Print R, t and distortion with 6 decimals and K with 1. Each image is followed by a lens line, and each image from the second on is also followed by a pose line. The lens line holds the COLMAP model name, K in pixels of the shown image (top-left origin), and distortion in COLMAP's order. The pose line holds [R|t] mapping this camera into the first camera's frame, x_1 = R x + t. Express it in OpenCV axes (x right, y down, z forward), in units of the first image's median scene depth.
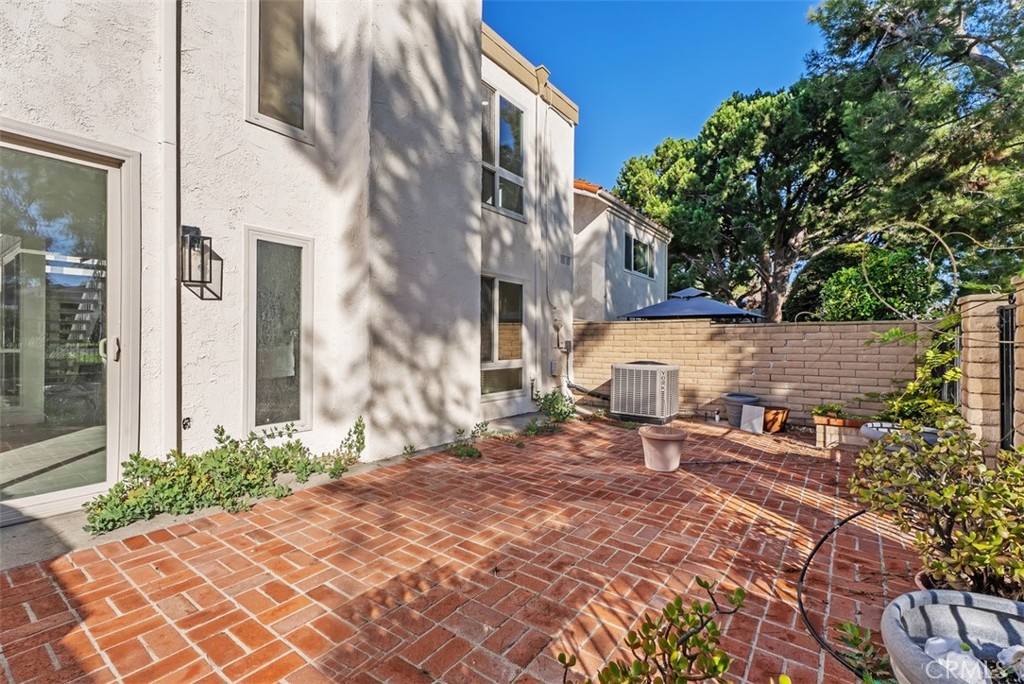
lens RADIAL K [[459.3, 0, 514.1], [0, 459.3, 325.7], [0, 0, 1]] dist [0.000095, 0.000159]
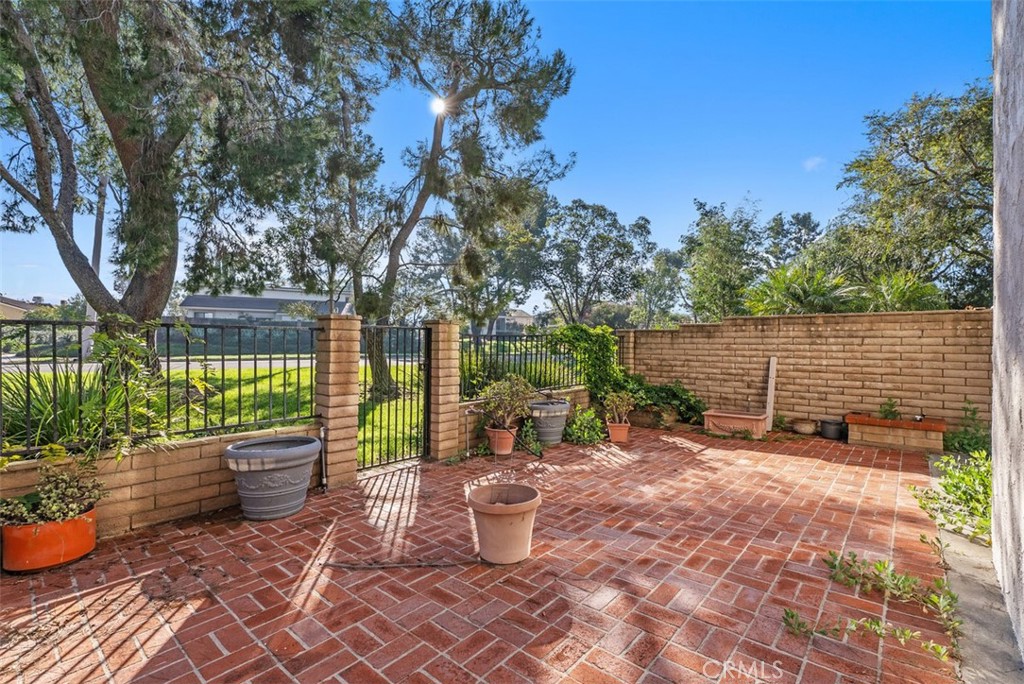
lens RADIAL K [[456.2, 0, 517.0], [0, 456.2, 359.3], [0, 0, 1]] dist [0.001661, 0.000462]
pose [[-0.996237, -0.025149, 0.082936, 0.303109], [-0.023675, 0.999545, 0.018714, 0.029898], [-0.083369, 0.016680, -0.996379, 1.883788]]
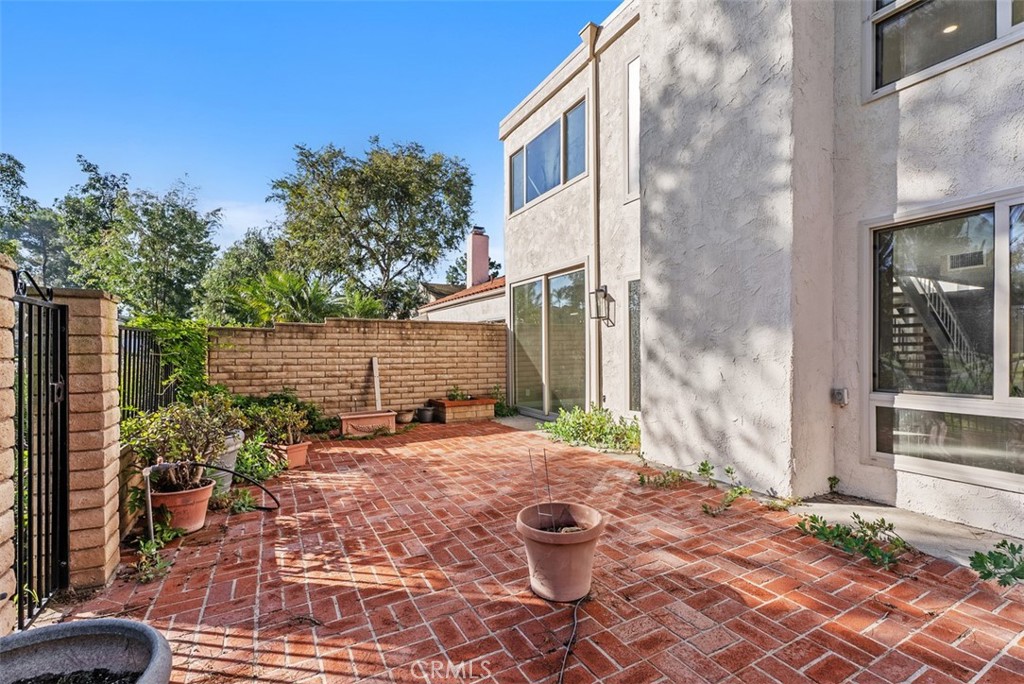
lens RADIAL K [[456.2, 0, 517.0], [0, 456.2, 359.3], [0, 0, 1]] dist [0.001661, 0.000462]
pose [[-0.427224, 0.002844, -0.904141, 0.959604], [0.008678, 0.999962, -0.000956, 0.046036], [0.904104, -0.008254, -0.427232, 1.376313]]
